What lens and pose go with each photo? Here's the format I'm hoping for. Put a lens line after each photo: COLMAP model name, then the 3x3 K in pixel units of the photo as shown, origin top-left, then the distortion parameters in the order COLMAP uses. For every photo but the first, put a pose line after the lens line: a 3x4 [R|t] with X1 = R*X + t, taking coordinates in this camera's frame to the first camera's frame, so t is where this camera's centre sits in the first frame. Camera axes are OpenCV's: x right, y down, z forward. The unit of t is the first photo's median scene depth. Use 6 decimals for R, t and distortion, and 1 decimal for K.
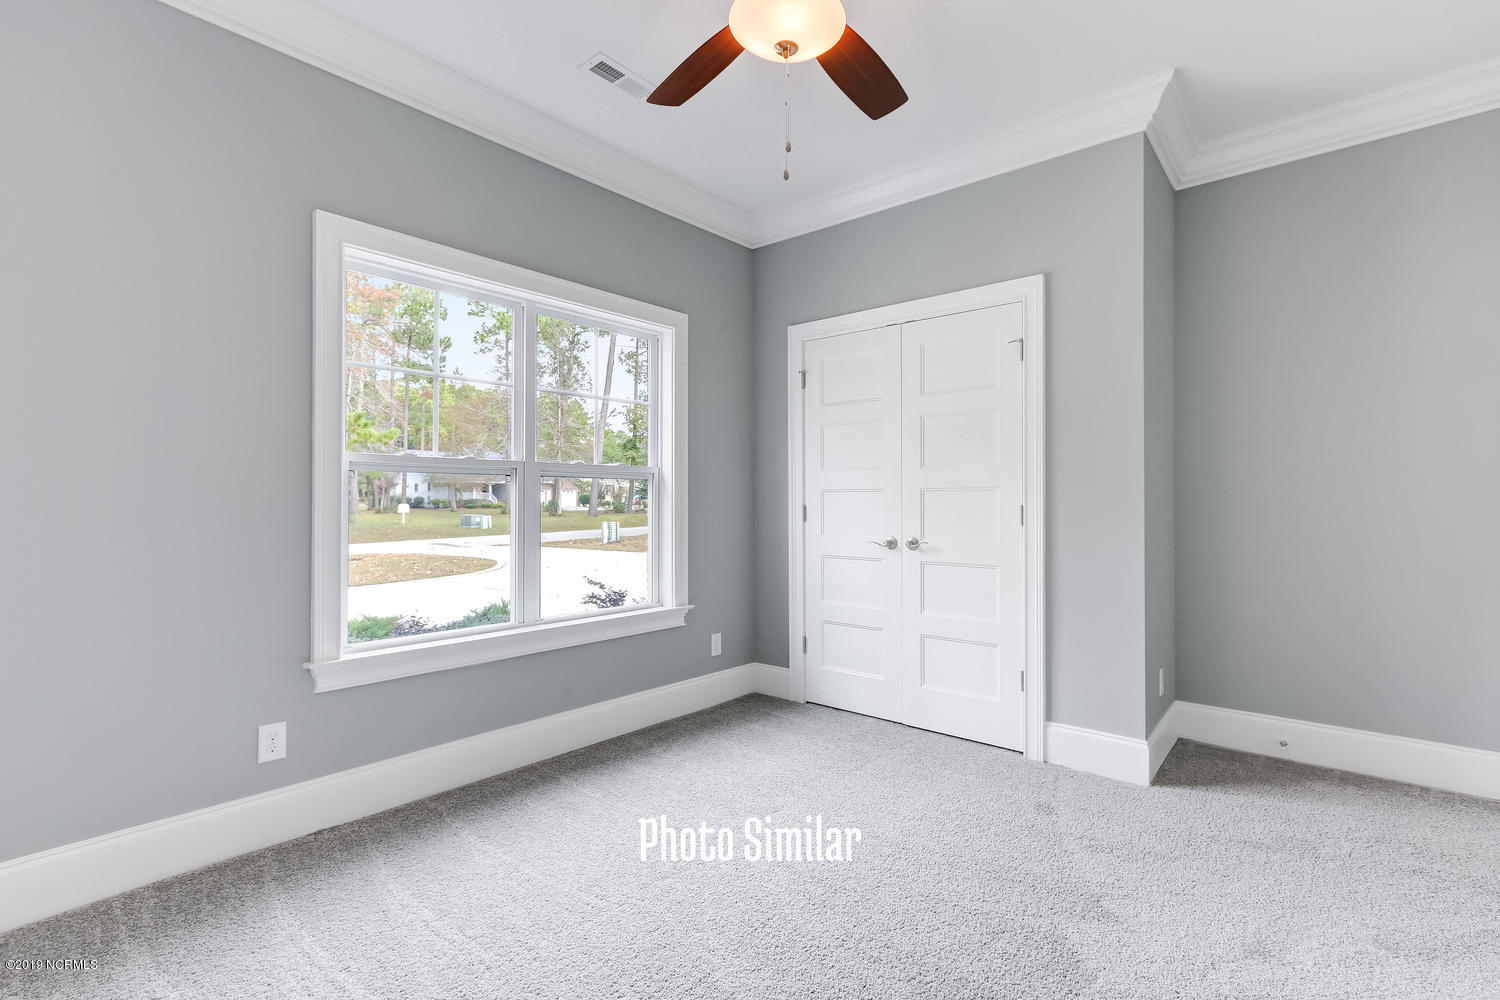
lens RADIAL K [[716.1, 0, 752.3], [0, 716.1, 492.7], [0, 0, 1]] dist [0.031191, 0.000256]
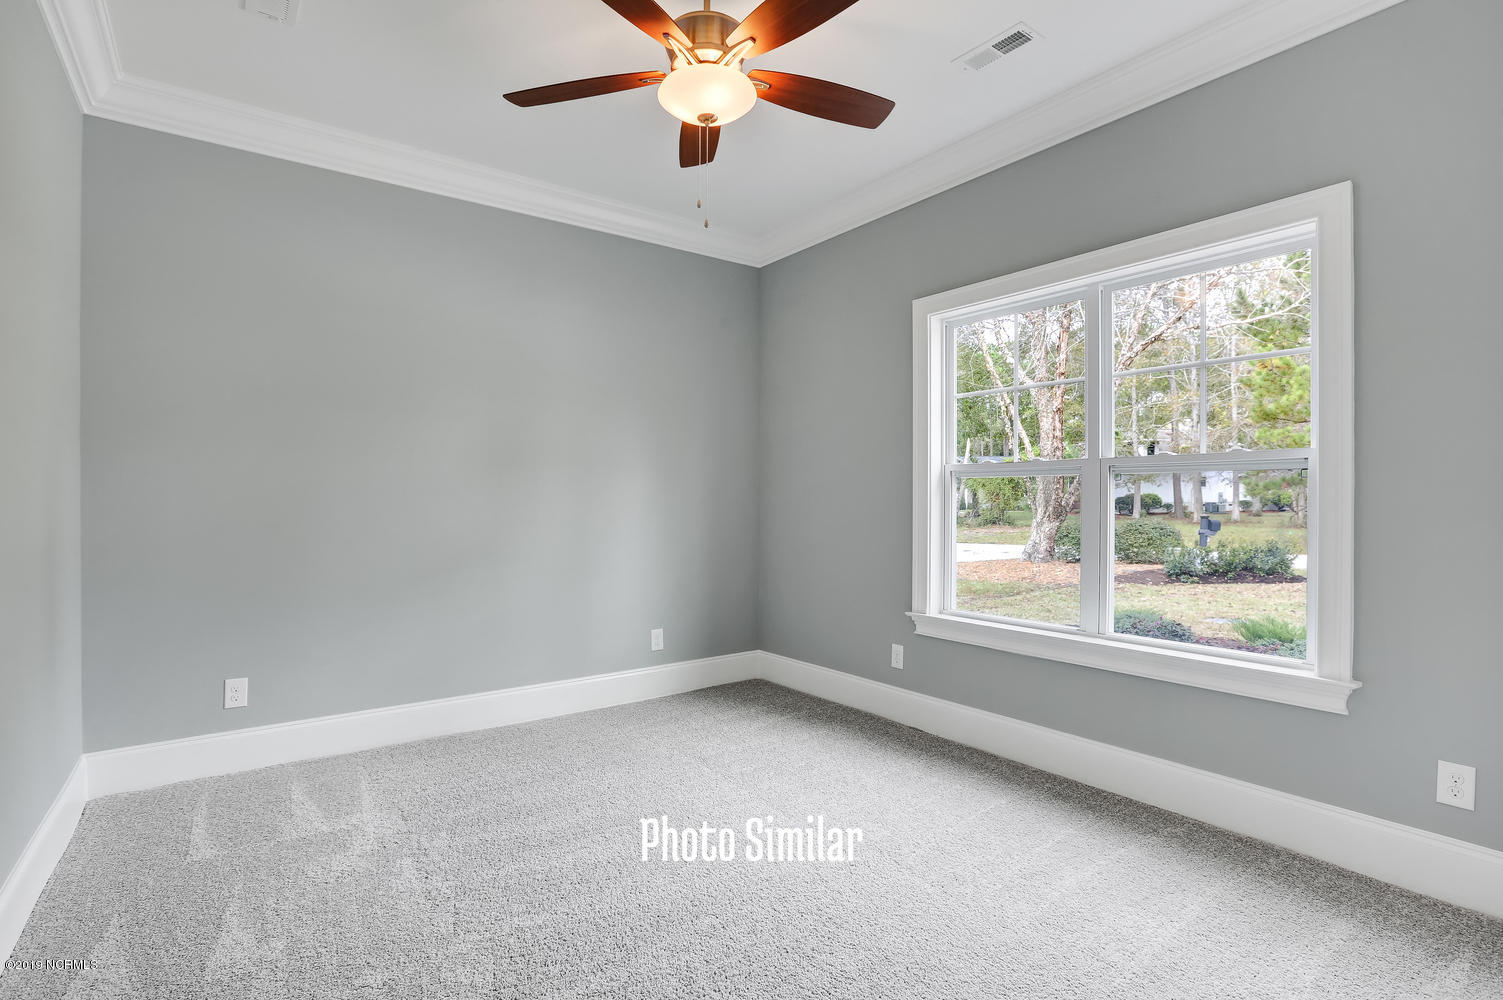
lens RADIAL K [[710.1, 0, 751.5], [0, 710.1, 500.0], [0, 0, 1]] dist [-0.022850, 0.000883]
pose [[-0.204760, -0.003214, -0.978807, 0.677084], [0.005805, 0.999973, -0.004498, 0.011348], [0.978795, -0.006603, -0.204736, 0.773898]]
